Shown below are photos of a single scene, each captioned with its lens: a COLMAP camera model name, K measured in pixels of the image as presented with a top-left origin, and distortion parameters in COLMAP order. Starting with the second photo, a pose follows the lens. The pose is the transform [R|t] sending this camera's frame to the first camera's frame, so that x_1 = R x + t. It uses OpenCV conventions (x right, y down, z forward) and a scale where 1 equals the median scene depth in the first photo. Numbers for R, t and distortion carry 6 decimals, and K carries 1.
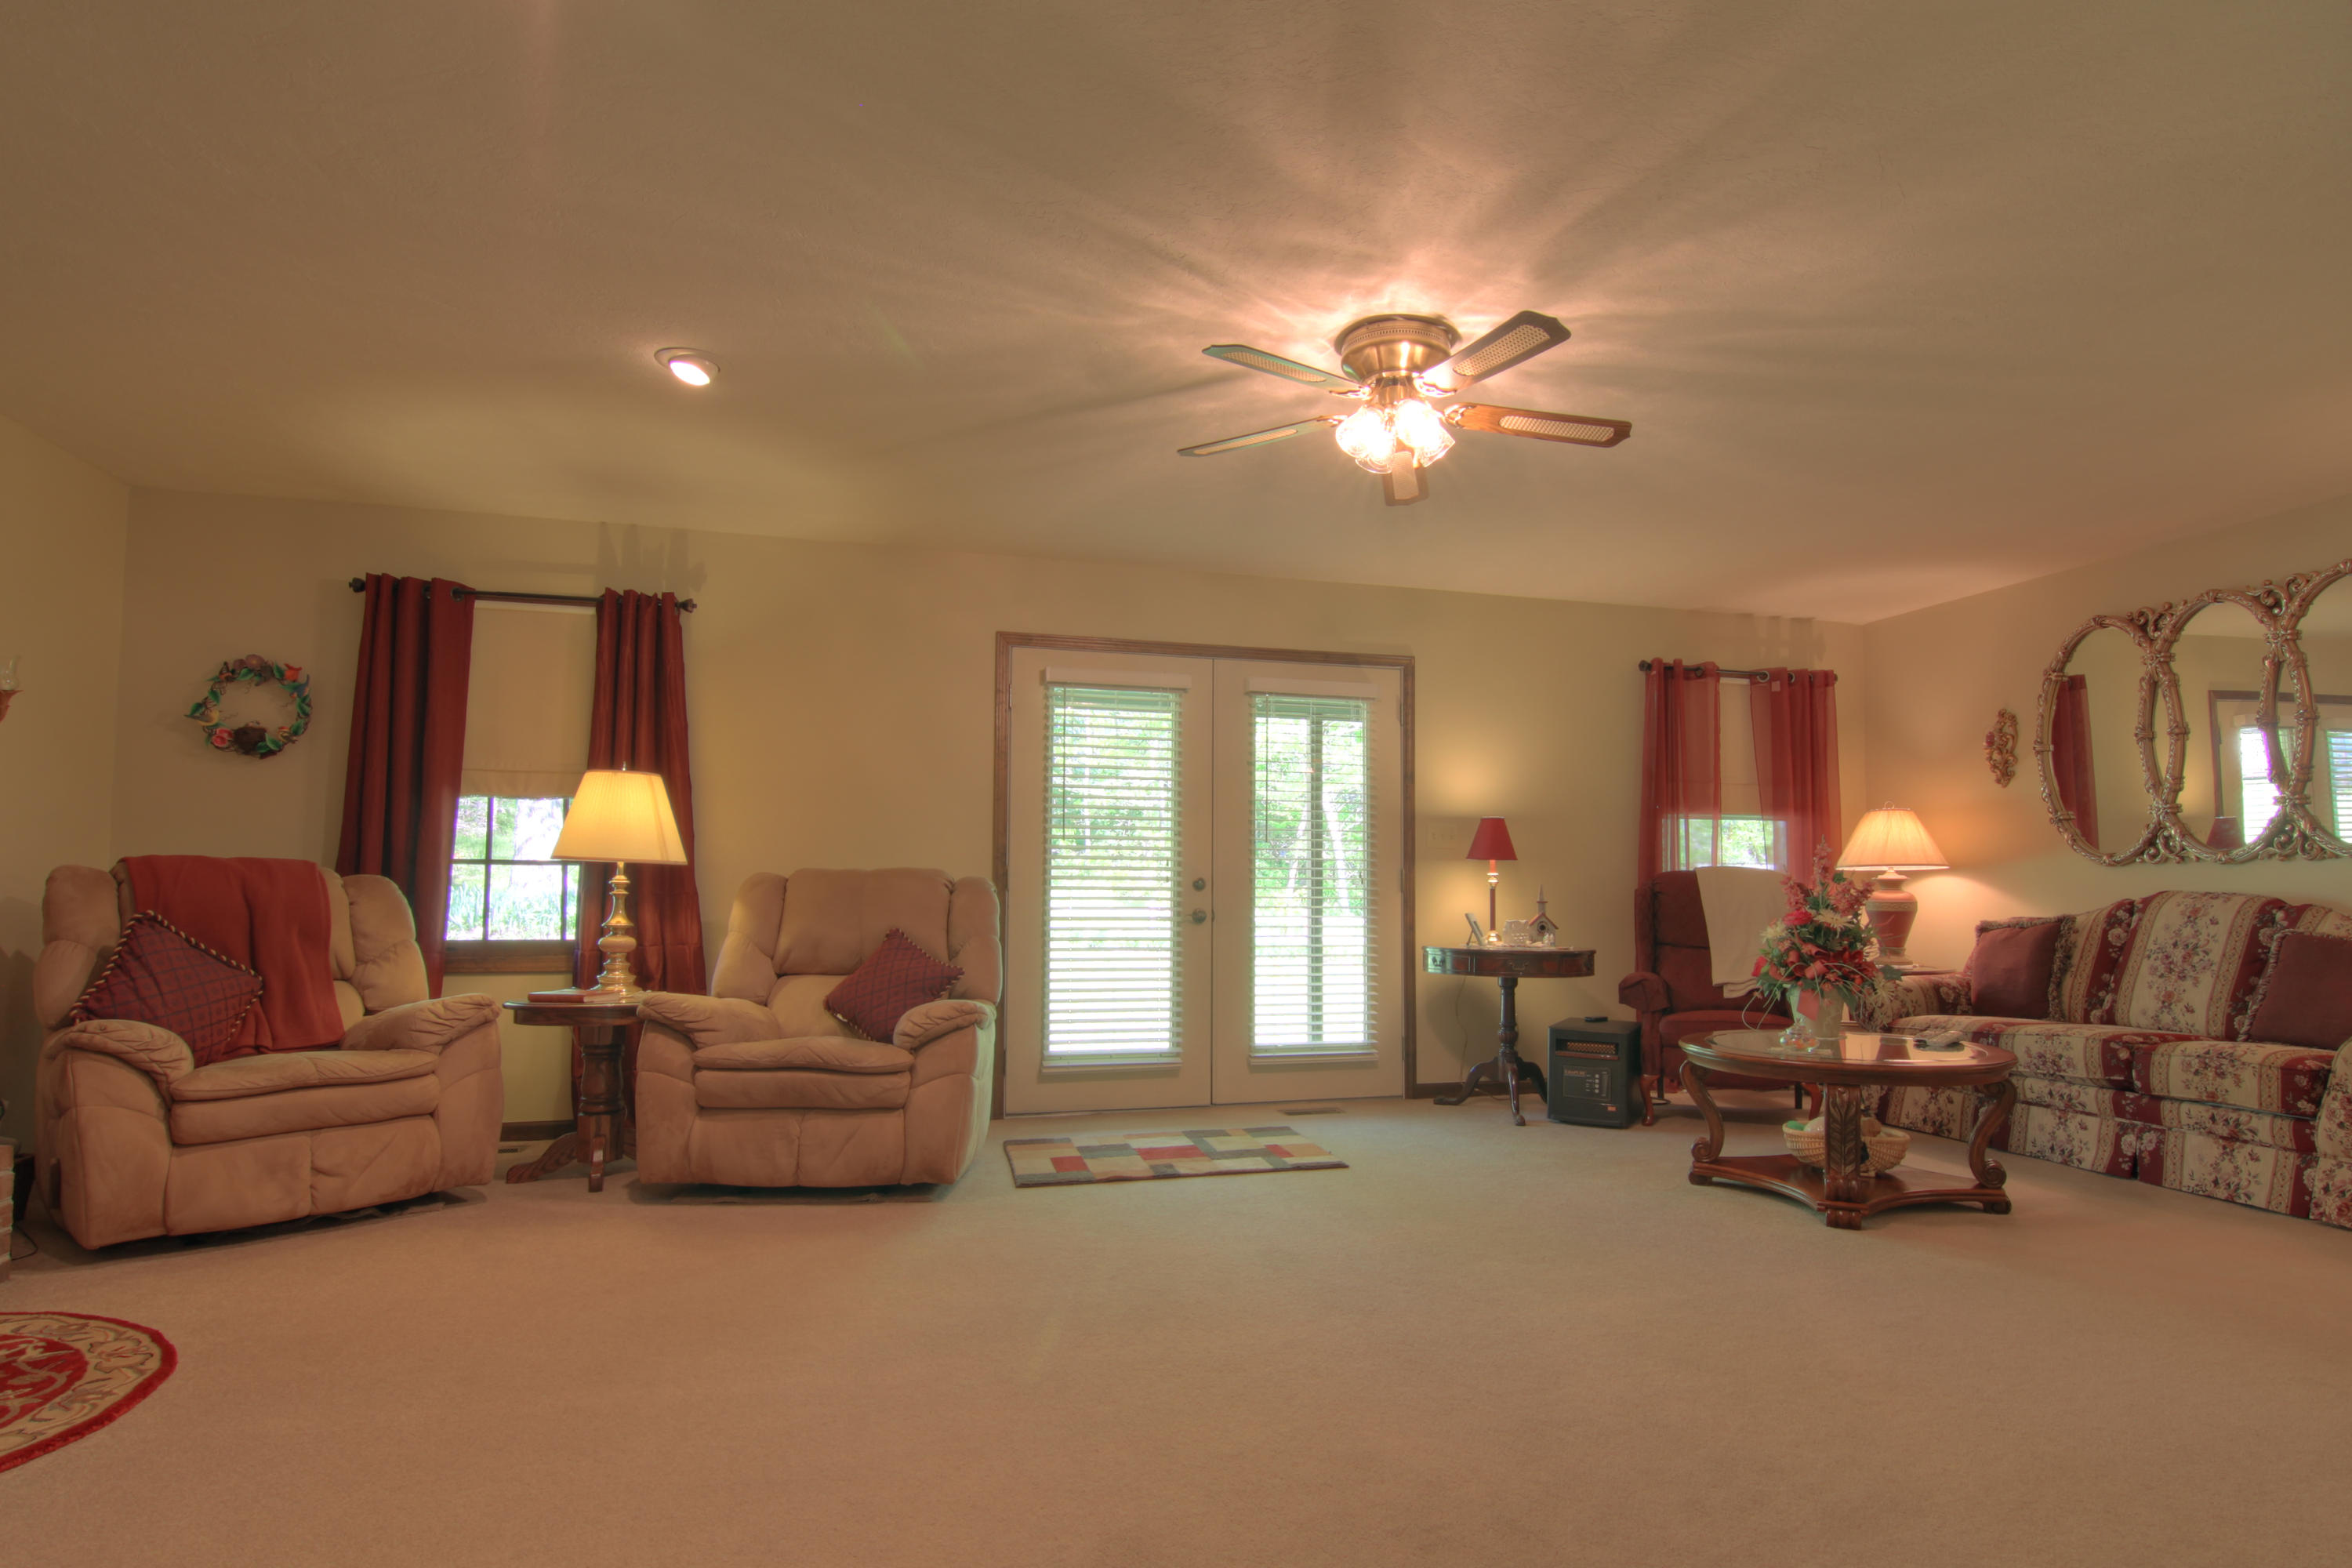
lens RADIAL K [[1310.5, 0, 1176.9], [0, 1310.5, 806.9], [0, 0, 1]] dist [-0.005829, -0.002390]
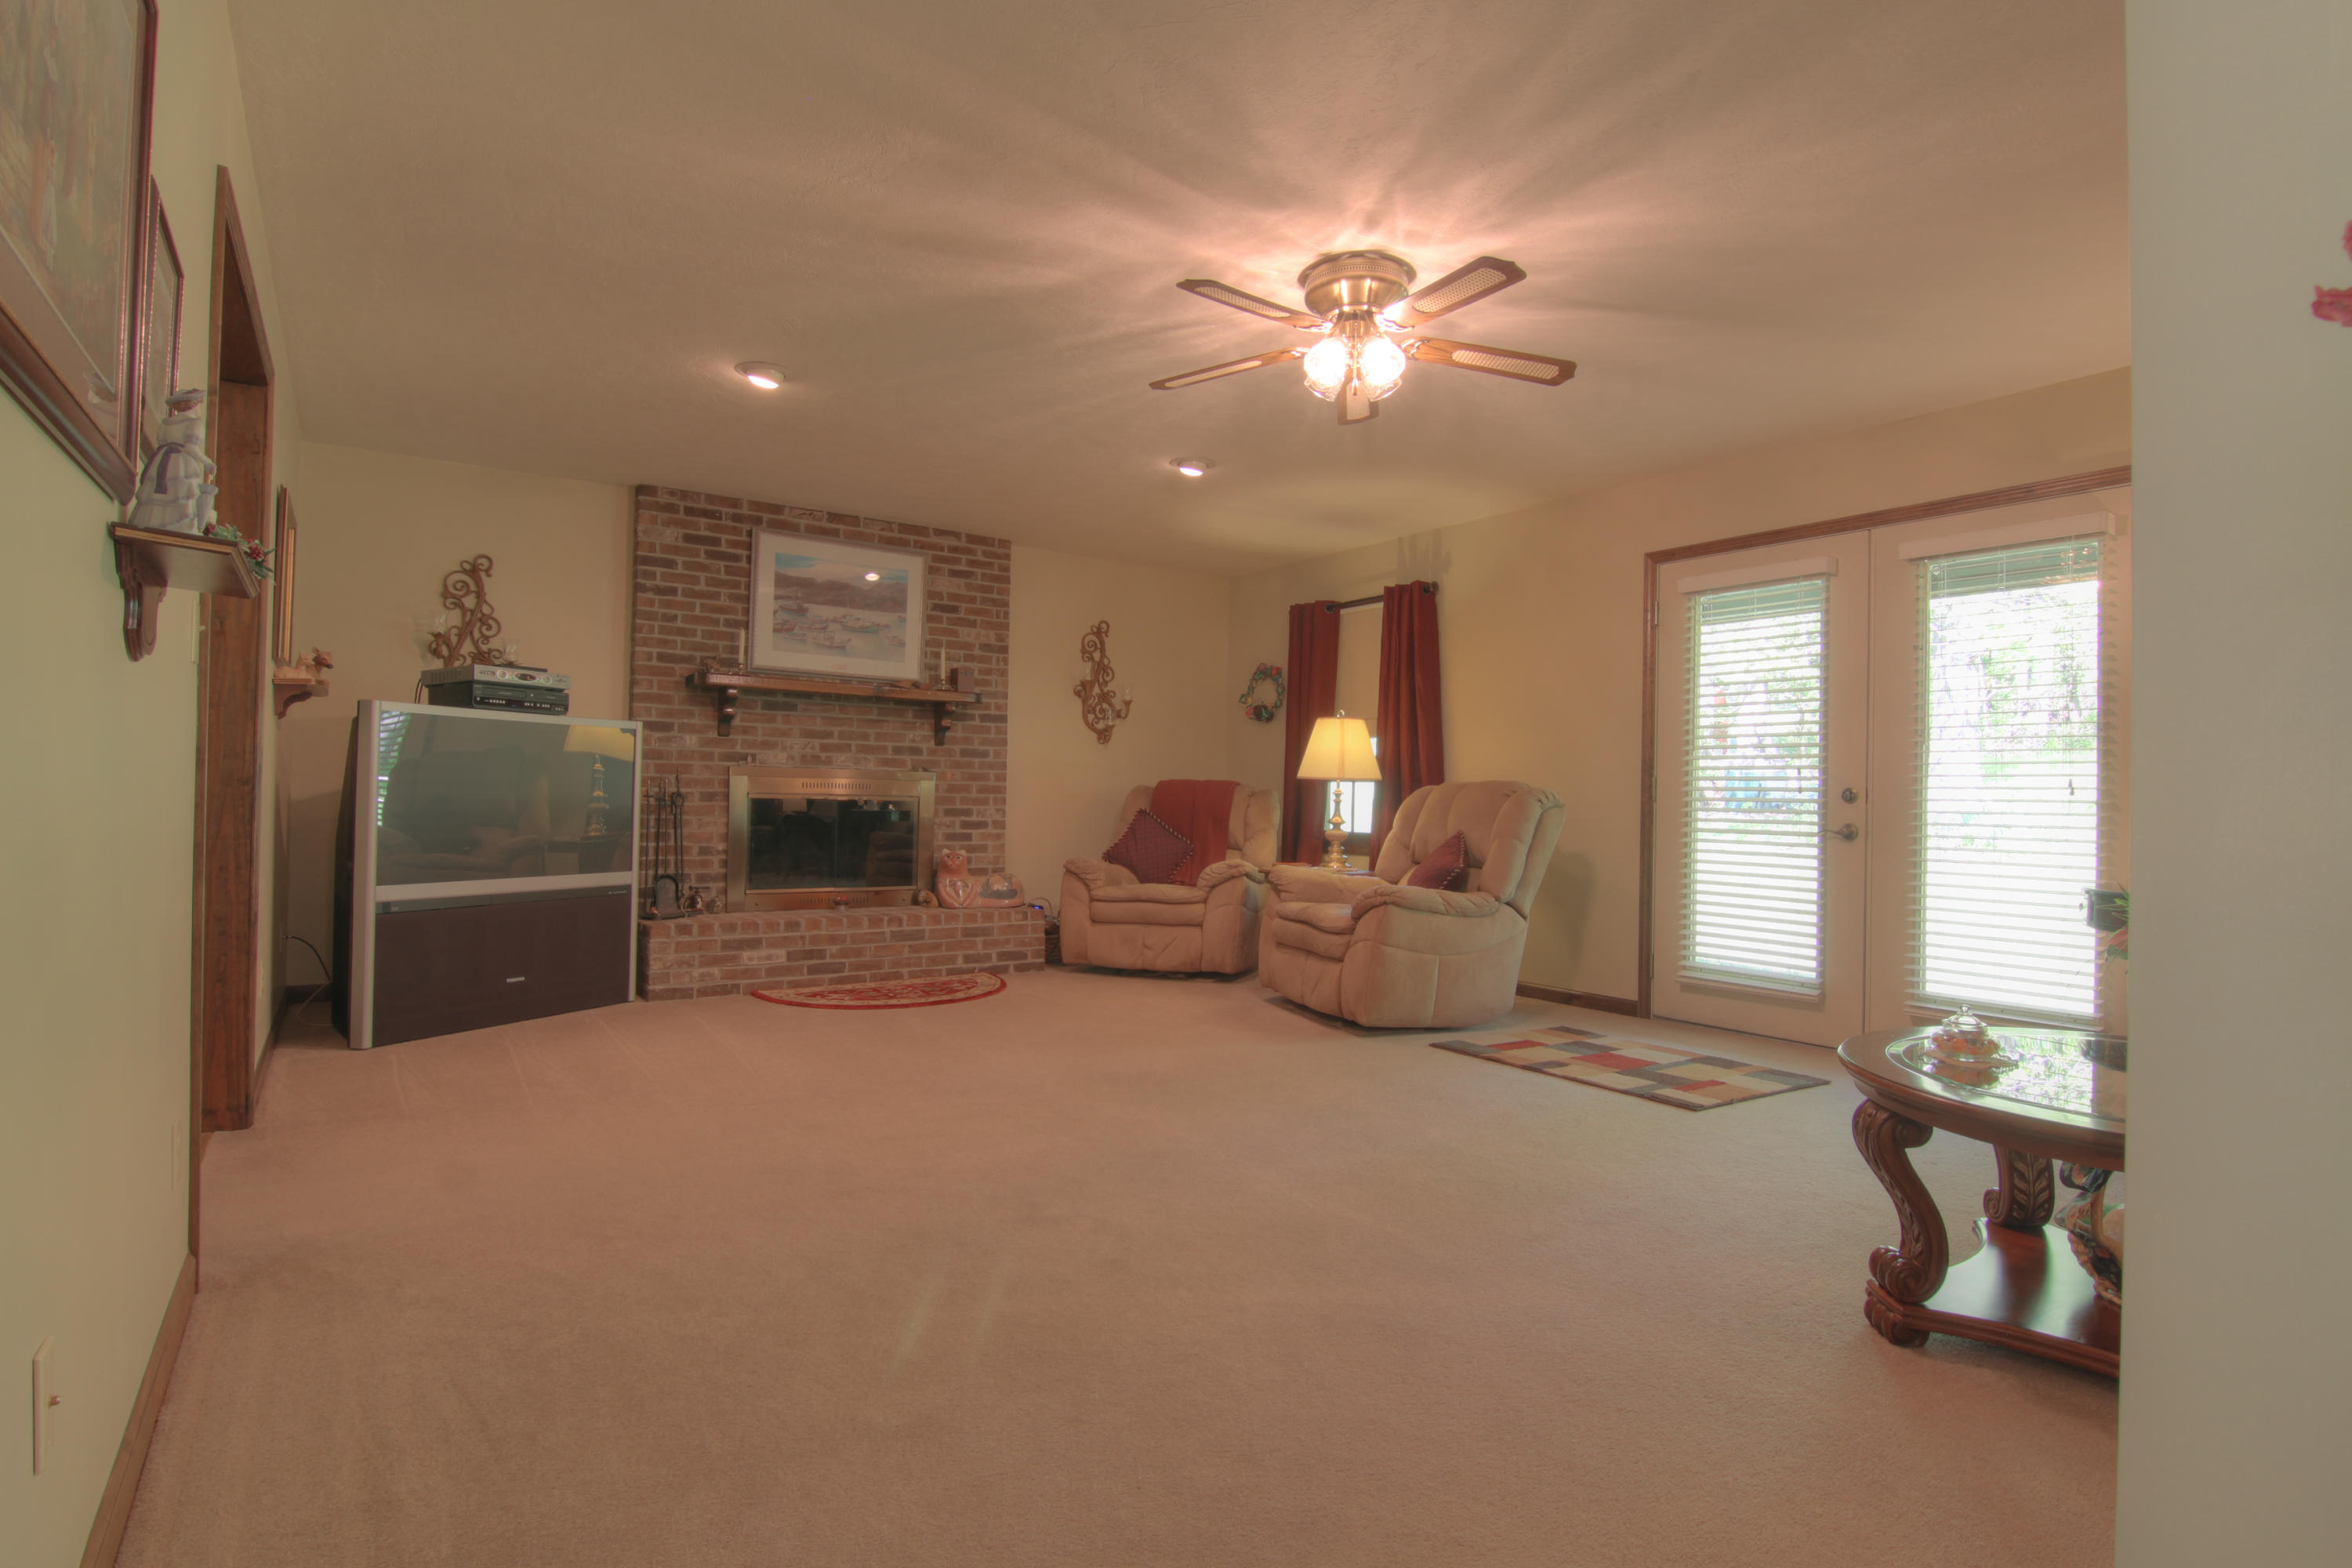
lens RADIAL K [[1194.4, 0, 1177.7], [0, 1194.4, 773.3], [0, 0, 1]] dist [-0.003456, -0.011590]
pose [[0.300500, -0.018766, -0.953597, 0.760891], [0.050060, 0.998739, -0.003879, 0.030050], [0.952467, -0.046572, 0.301061, 0.407540]]
